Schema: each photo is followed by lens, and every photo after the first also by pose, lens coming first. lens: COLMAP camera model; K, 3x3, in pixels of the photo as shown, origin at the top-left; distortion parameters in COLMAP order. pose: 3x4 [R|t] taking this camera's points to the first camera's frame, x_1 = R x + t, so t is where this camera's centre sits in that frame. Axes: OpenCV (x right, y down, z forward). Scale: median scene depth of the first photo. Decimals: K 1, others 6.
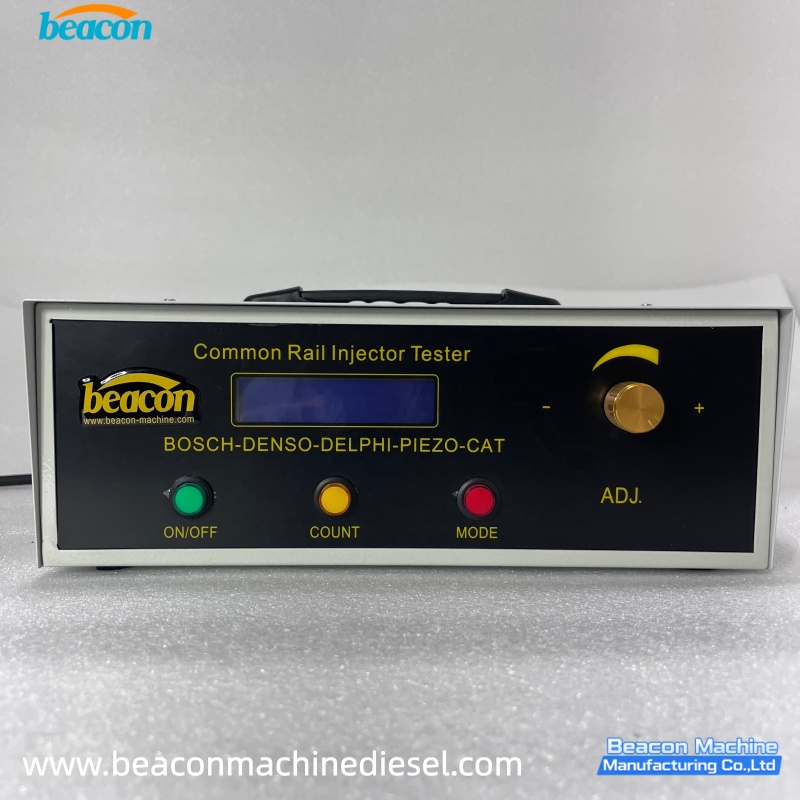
lens RADIAL K [[805.8, 0, 400.0], [0, 805.8, 400.0], [0, 0, 1]] dist [0.156436, -0.661792]
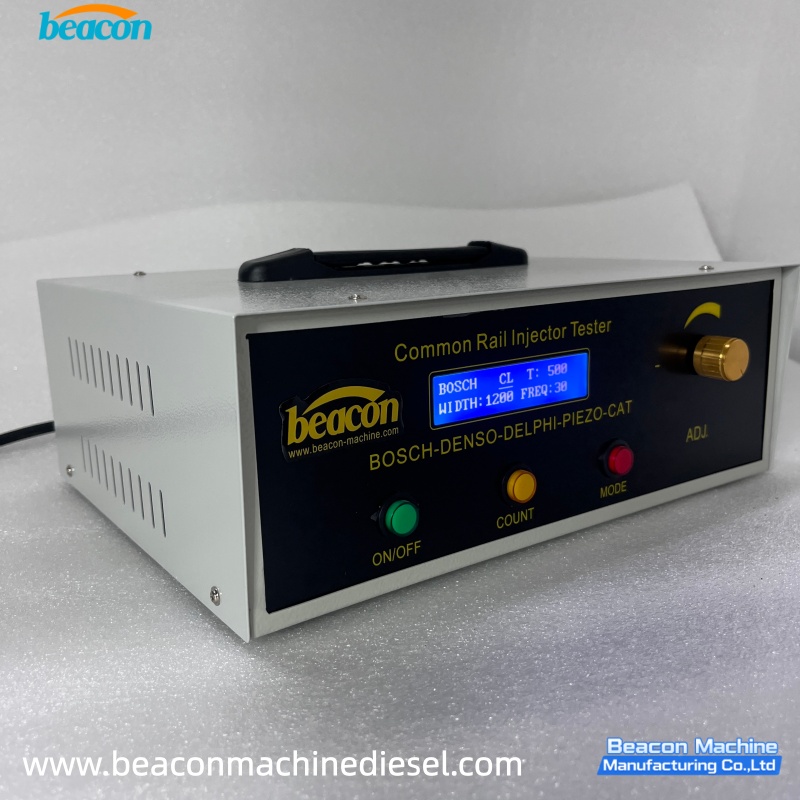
lens RADIAL K [[805.8, 0, 400.0], [0, 805.8, 400.0], [0, 0, 1]] dist [0.156436, -0.661792]
pose [[0.838854, -0.144516, 0.524822, -0.705616], [0.075436, 0.985675, 0.150844, -0.139901], [-0.539104, -0.086946, 0.837740, 0.265903]]
